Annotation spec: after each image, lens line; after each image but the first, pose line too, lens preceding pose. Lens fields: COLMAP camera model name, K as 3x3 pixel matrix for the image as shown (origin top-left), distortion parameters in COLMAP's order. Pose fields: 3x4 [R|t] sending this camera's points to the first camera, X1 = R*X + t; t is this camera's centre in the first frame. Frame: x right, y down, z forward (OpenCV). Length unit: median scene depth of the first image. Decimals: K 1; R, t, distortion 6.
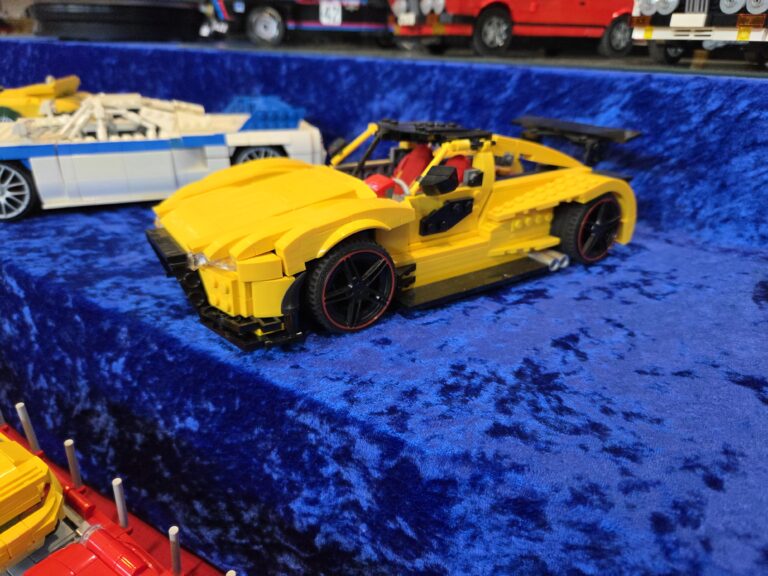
lens RADIAL K [[536.3, 0, 398.0], [0, 536.3, 288.3], [0, 0, 1]] dist [0.024446, -0.029867]
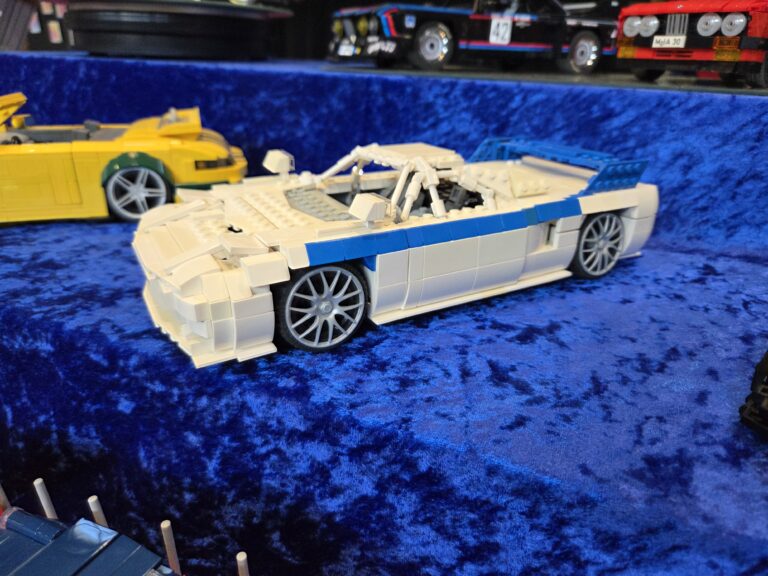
lens RADIAL K [[536.3, 0, 388.3], [0, 536.3, 293.6], [0, 0, 1]] dist [0.024446, -0.029867]
pose [[0.987935, -0.051104, 0.146192, -0.437942], [0.053282, 0.998519, -0.011014, -0.106524], [-0.145413, 0.018670, 0.989195, 0.212324]]
